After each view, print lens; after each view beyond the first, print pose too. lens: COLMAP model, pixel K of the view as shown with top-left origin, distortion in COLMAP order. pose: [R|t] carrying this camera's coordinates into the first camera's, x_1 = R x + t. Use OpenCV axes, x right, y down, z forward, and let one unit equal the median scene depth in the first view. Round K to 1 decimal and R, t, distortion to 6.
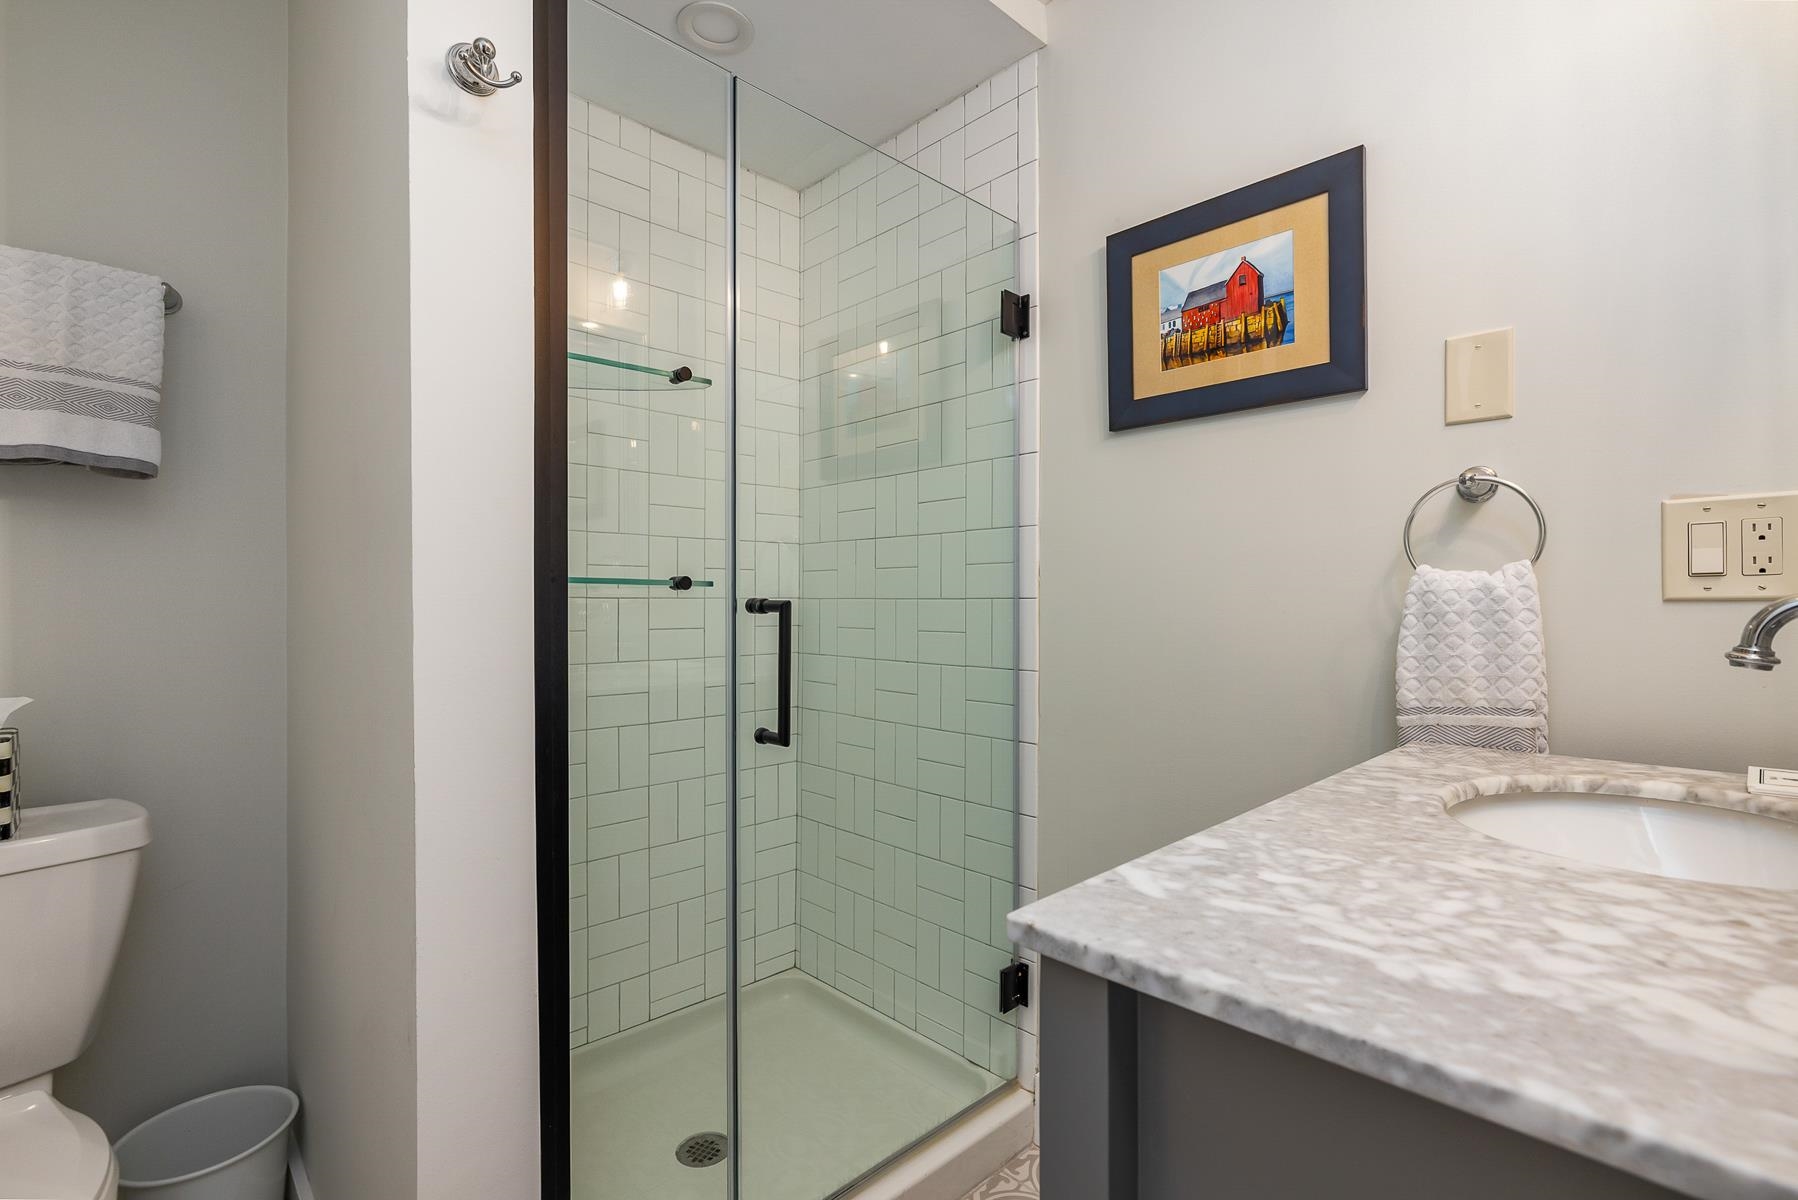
lens RADIAL K [[821.2, 0, 909.5], [0, 821.2, 607.7], [0, 0, 1]] dist [-0.005470, 0.001602]
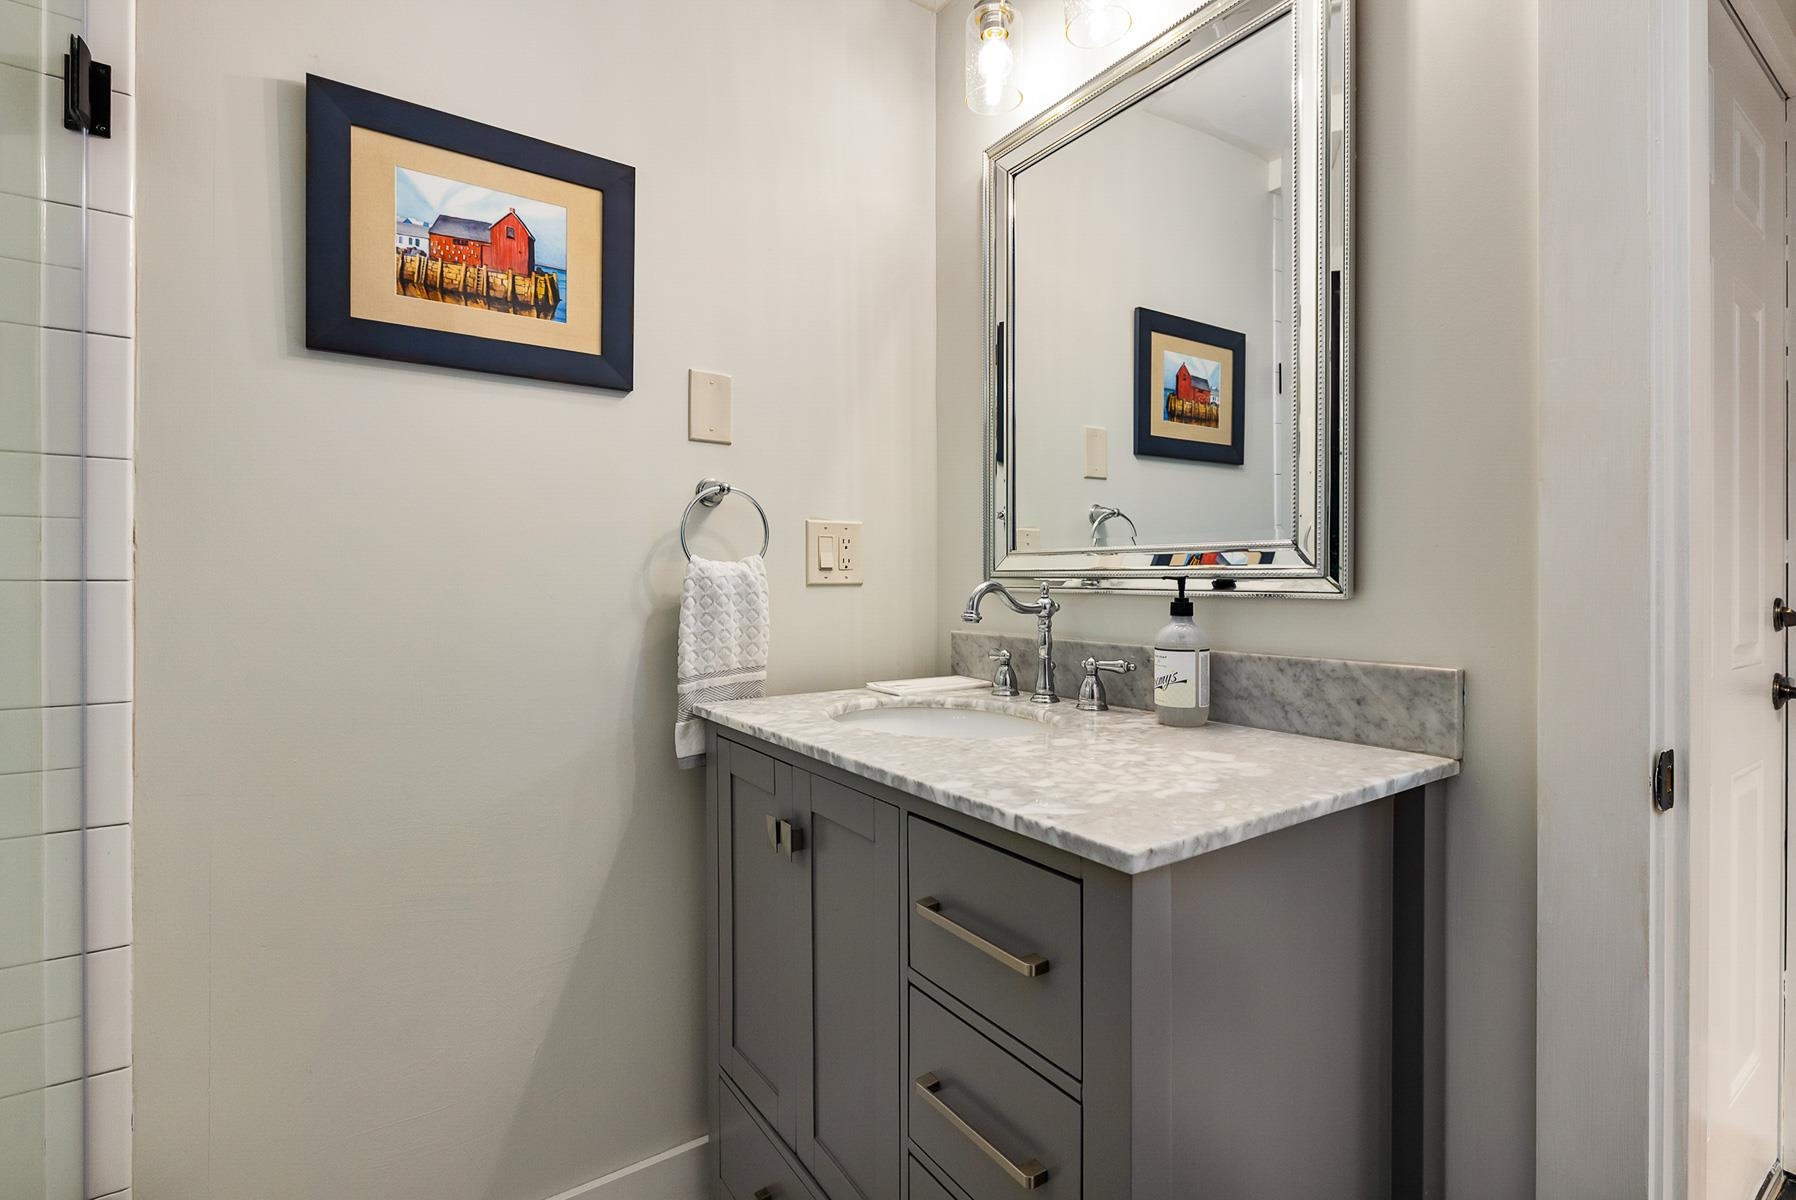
lens RADIAL K [[820.3, 0, 907.1], [0, 820.3, 582.0], [0, 0, 1]] dist [-0.005470, 0.001602]
pose [[0.170453, 0.001121, 0.985365, -0.431454], [0.005175, 0.999985, -0.002032, -0.008109], [-0.985352, 0.005446, 0.170444, 0.430416]]
